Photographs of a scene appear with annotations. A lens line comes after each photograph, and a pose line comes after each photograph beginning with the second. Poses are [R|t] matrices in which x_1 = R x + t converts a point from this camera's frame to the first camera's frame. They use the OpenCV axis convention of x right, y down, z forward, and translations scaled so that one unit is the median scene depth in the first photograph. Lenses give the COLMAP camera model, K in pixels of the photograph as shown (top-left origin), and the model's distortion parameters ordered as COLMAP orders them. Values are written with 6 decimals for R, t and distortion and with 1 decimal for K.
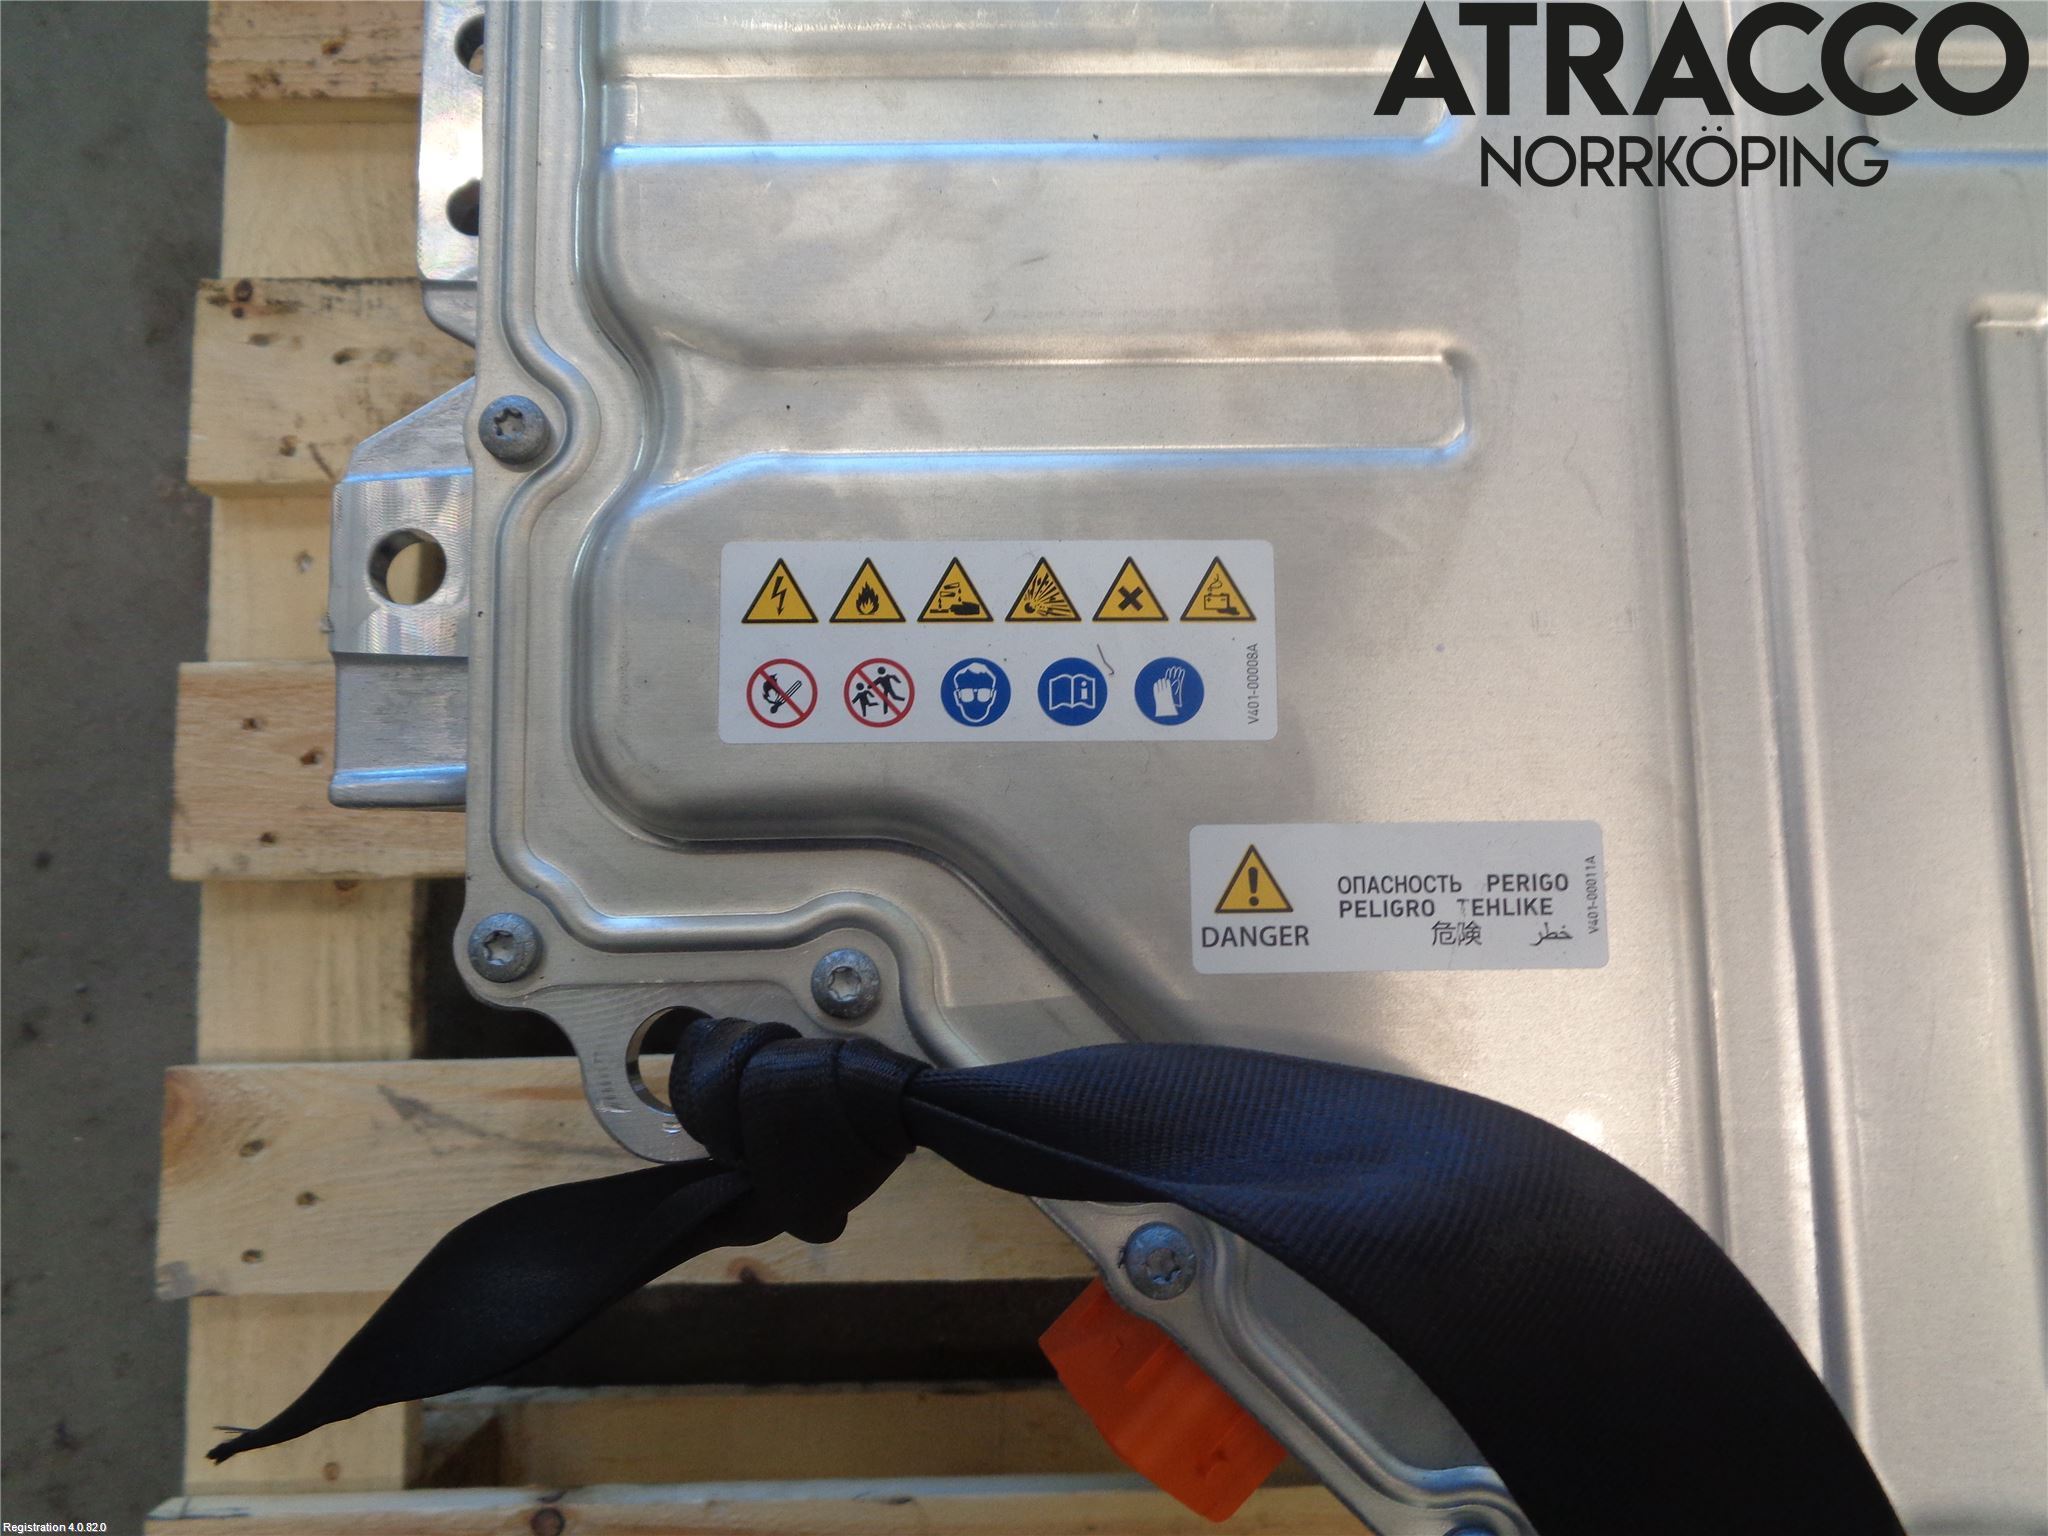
lens RADIAL K [[1573.0, 0, 1024.0], [0, 1573.0, 768.0], [0, 0, 1]] dist [0.007763, 0.002378]
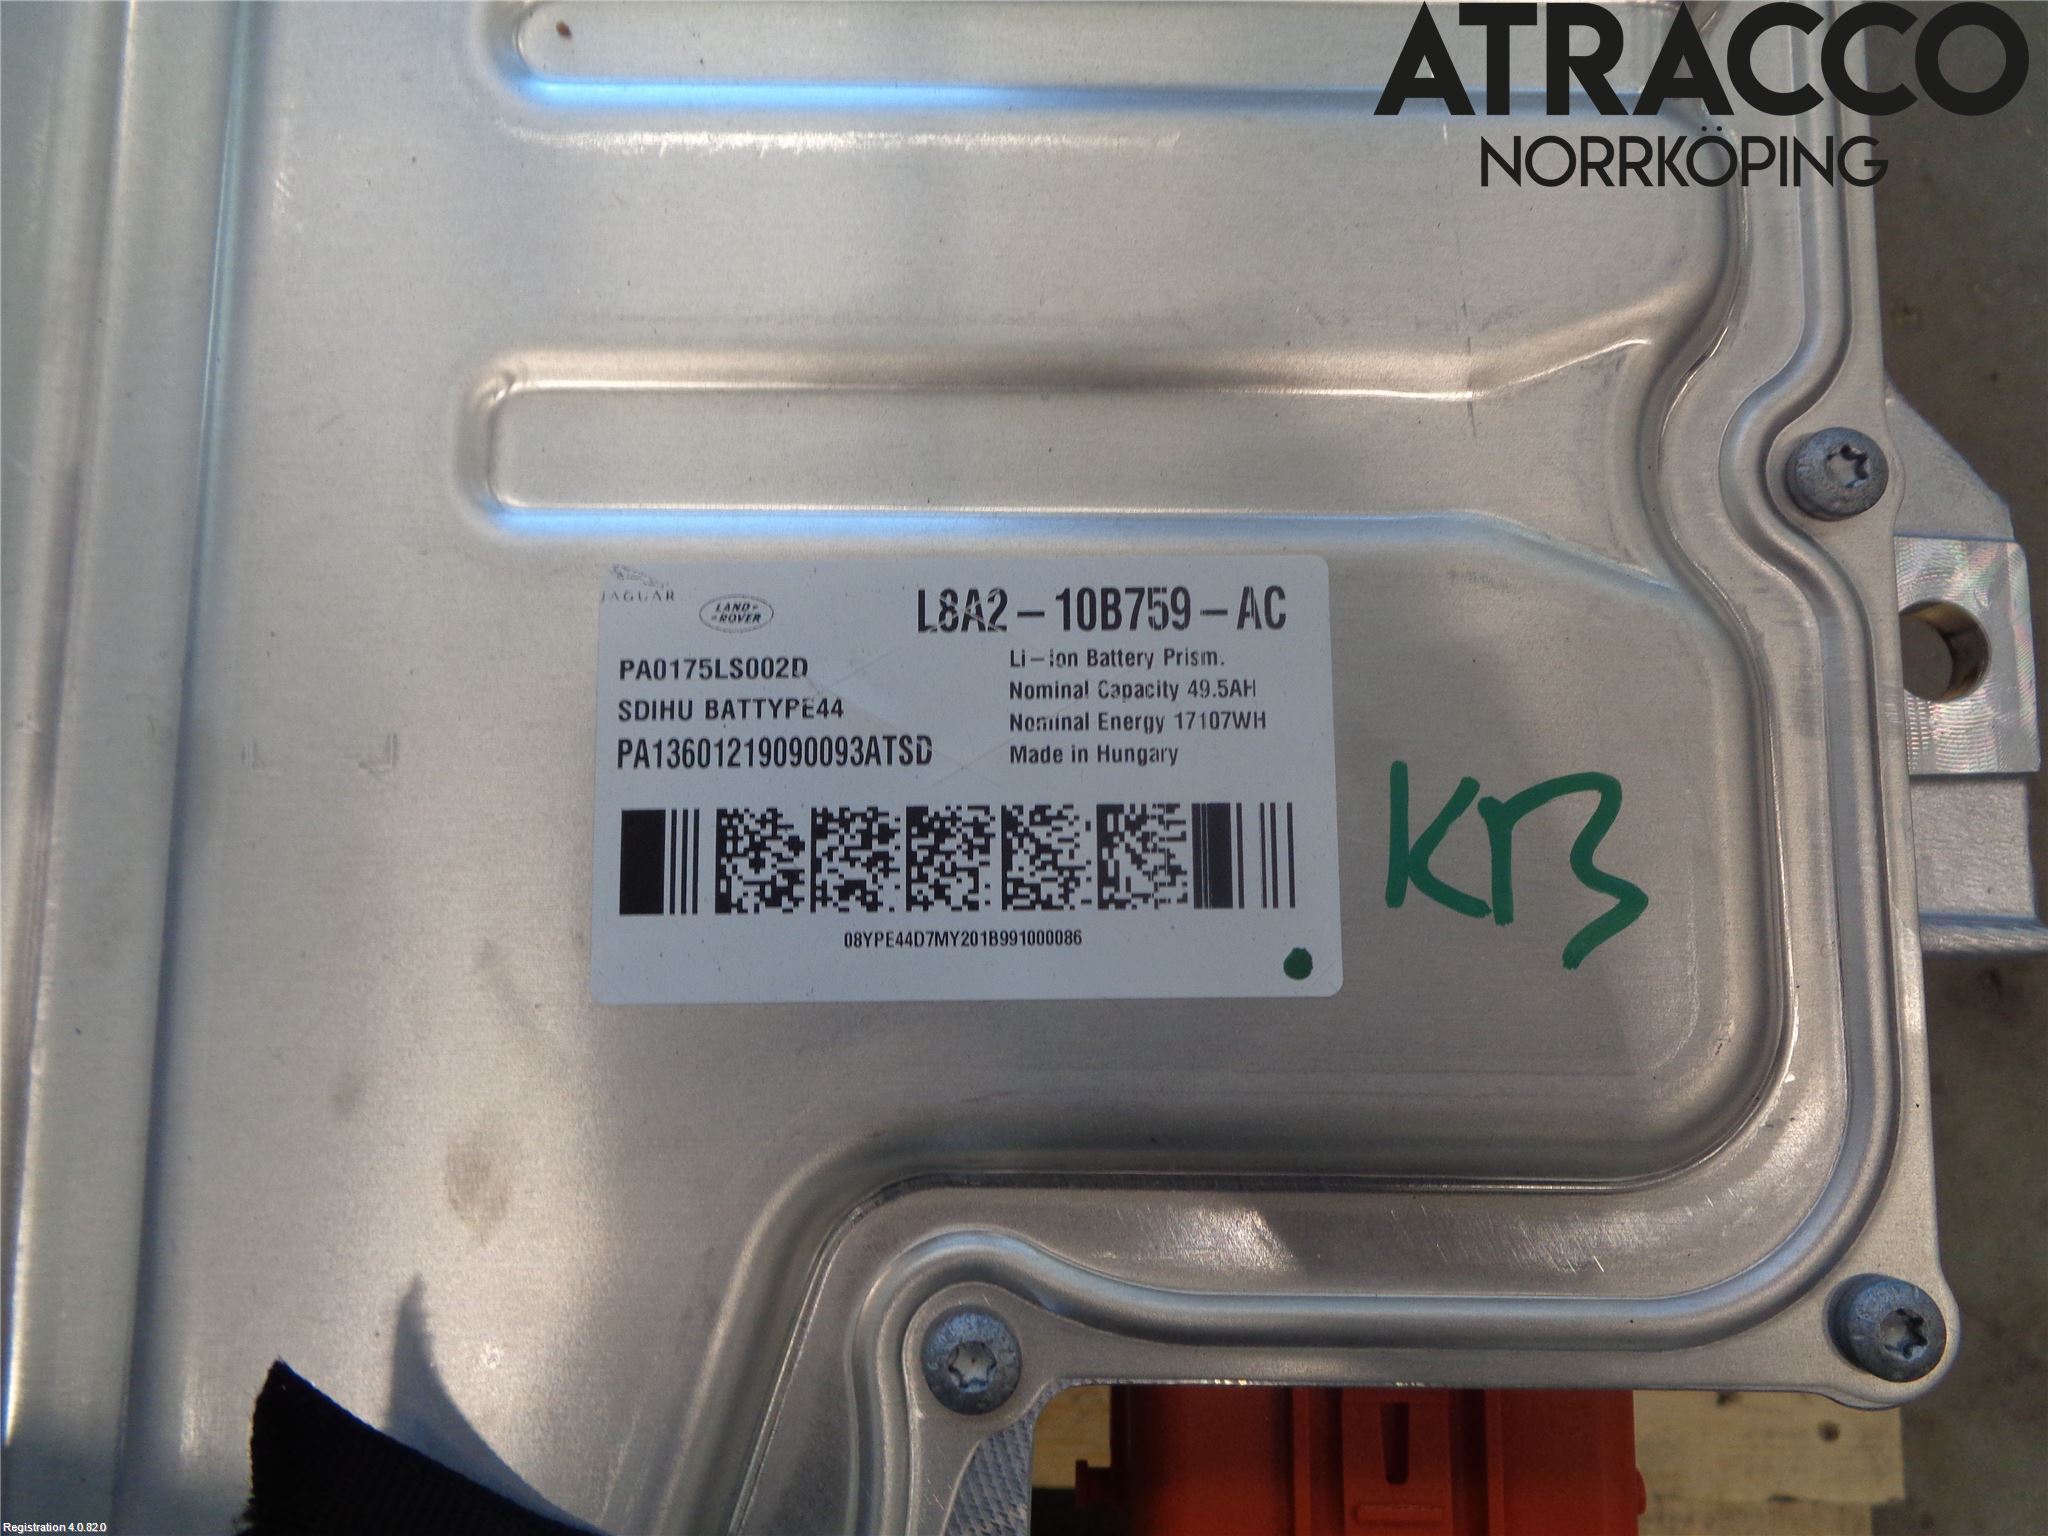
lens RADIAL K [[1547.3, 0, 1035.0], [0, 1547.3, 769.9], [0, 0, 1]] dist [0.025805, -0.002674]
pose [[0.999932, 0.006783, -0.009528, 2.403907], [-0.006736, 0.999965, 0.005032, -0.007252], [0.009561, -0.004967, 0.999942, 0.207905]]
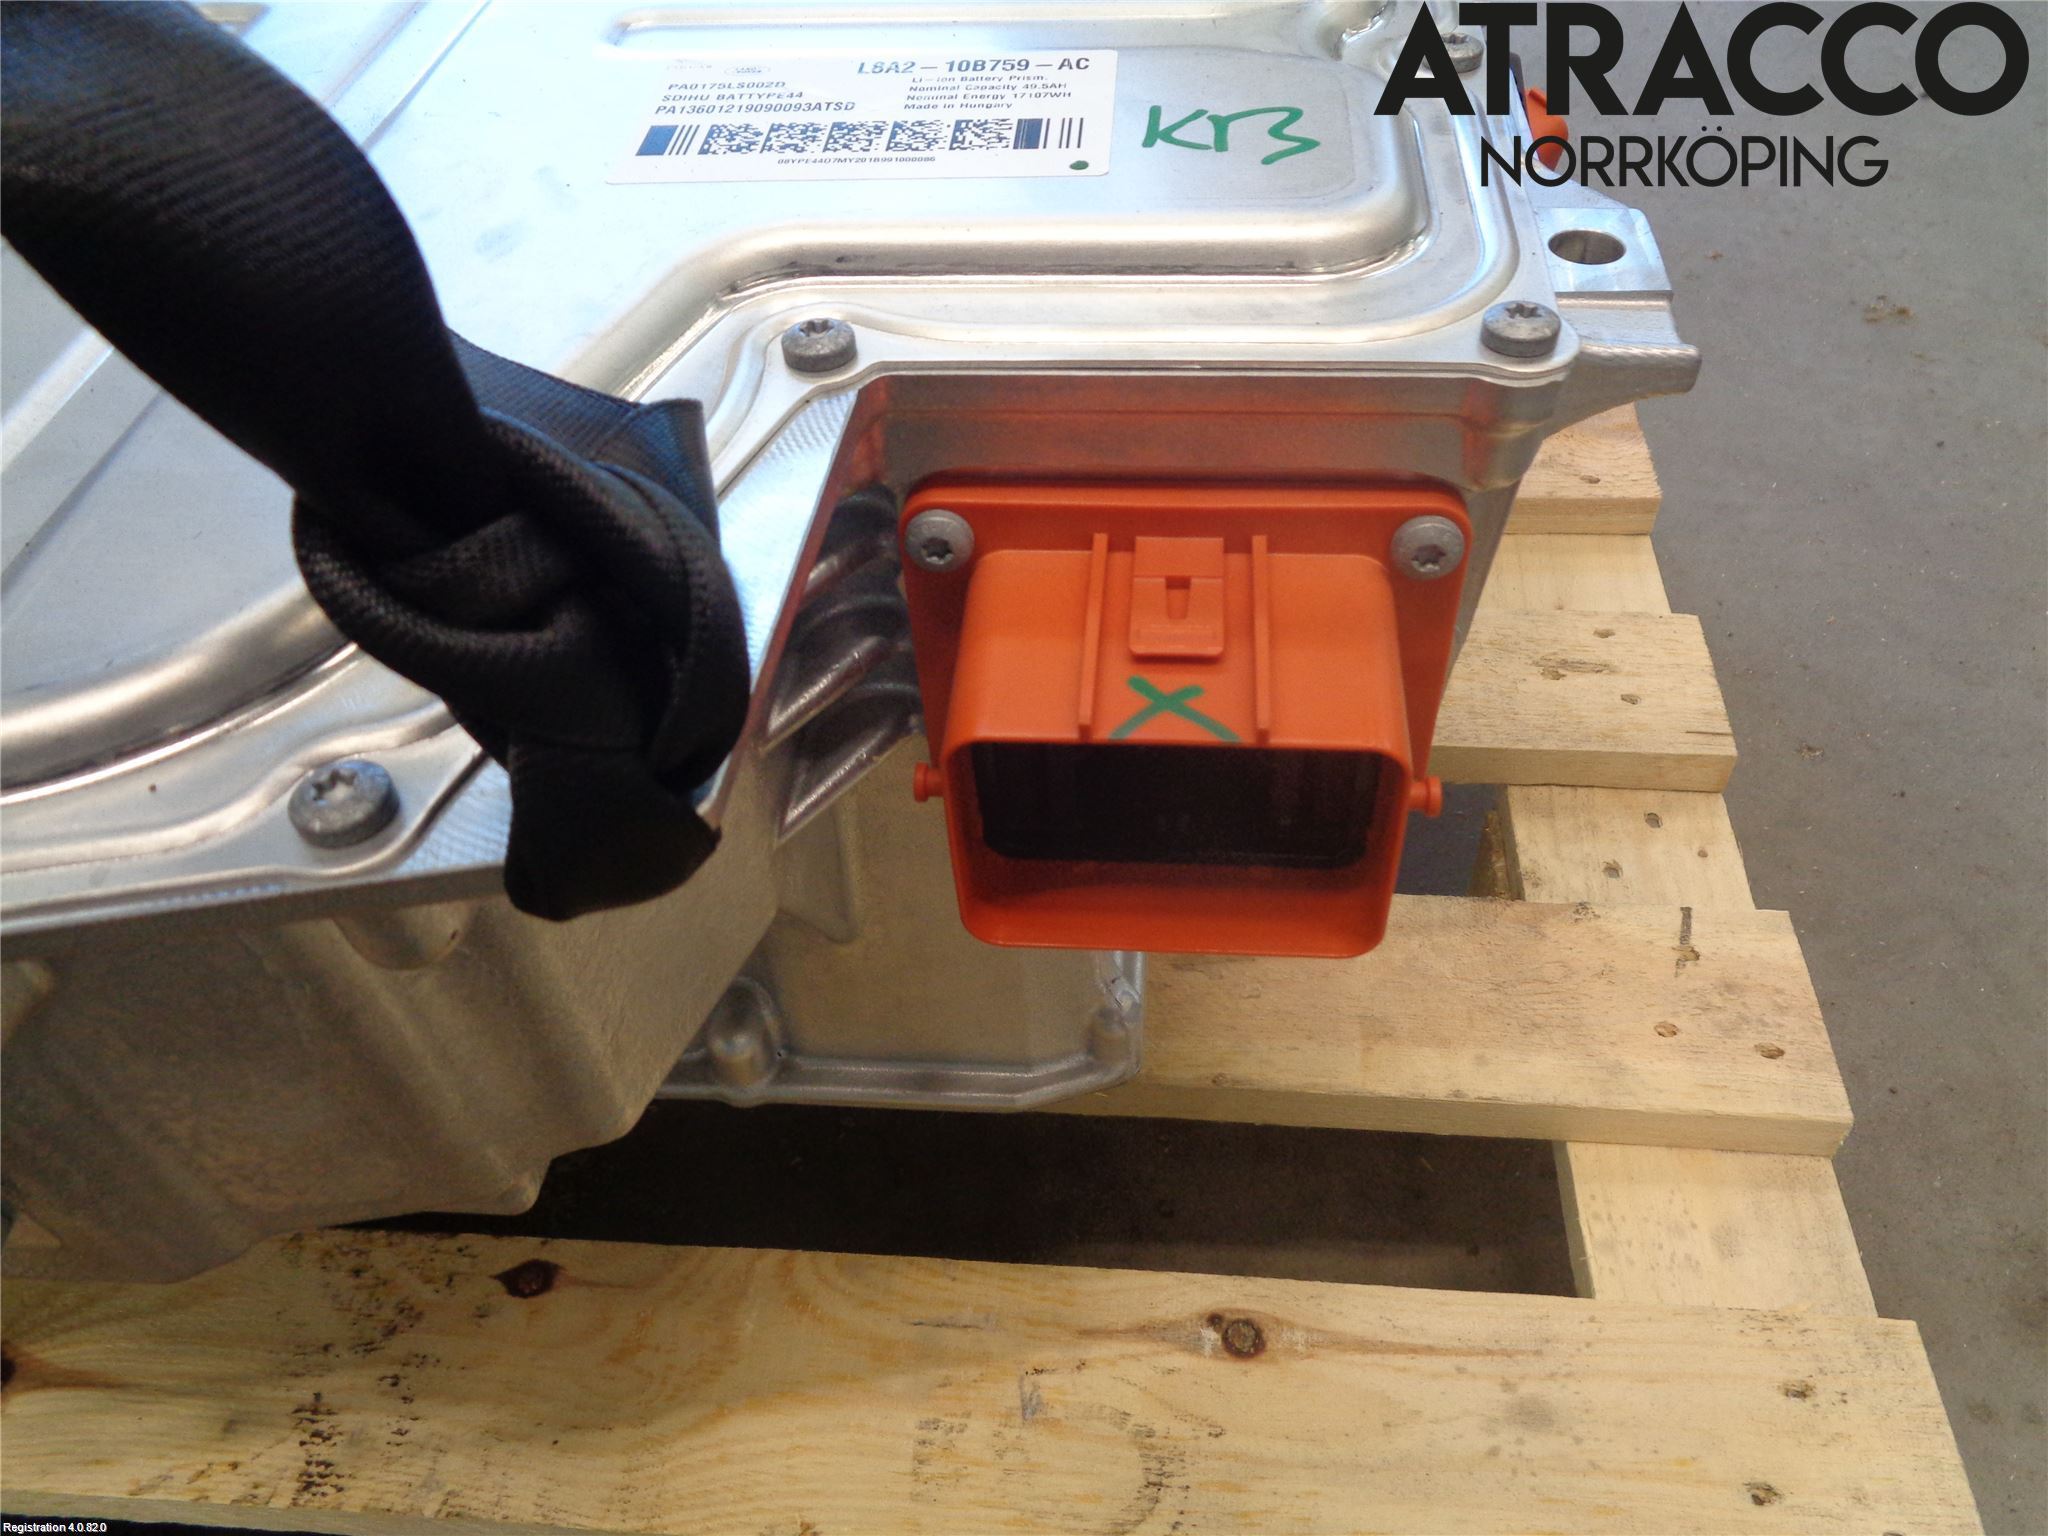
lens RADIAL K [[1547.3, 0, 1035.0], [0, 1547.3, 769.9], [0, 0, 1]] dist [0.025805, -0.002674]
pose [[0.994950, 0.023954, -0.097474, 2.583816], [-0.077353, 0.801832, -0.592521, 0.944469], [0.063964, 0.597069, 0.799636, 0.315226]]
